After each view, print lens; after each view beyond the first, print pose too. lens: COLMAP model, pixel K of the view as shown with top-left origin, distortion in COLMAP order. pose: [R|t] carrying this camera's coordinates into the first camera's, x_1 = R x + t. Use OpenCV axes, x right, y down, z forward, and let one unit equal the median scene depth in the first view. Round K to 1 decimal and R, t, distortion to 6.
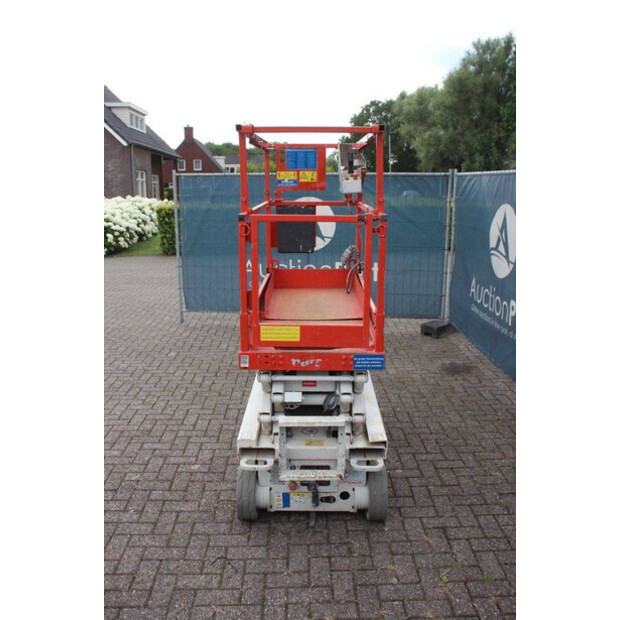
lens RADIAL K [[553.5, 0, 310.0], [0, 553.5, 310.0], [0, 0, 1]] dist [-0.105169, 0.019391]
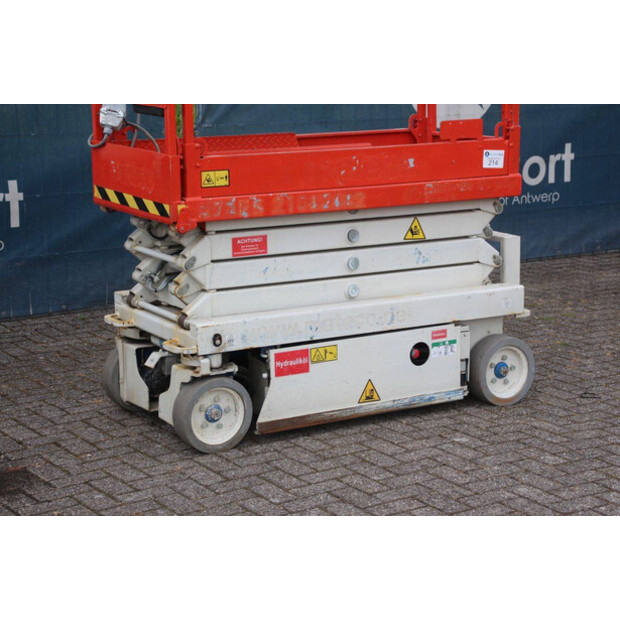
lens RADIAL K [[1470.7, 0, 310.0], [0, 1470.7, 310.0], [0, 0, 1]] dist [0.404977, 0.610878]
pose [[-0.512878, -0.165530, 0.842351, -1.785991], [0.201636, 0.930555, 0.305632, -0.457673], [-0.834445, 0.326600, -0.443885, 2.198817]]
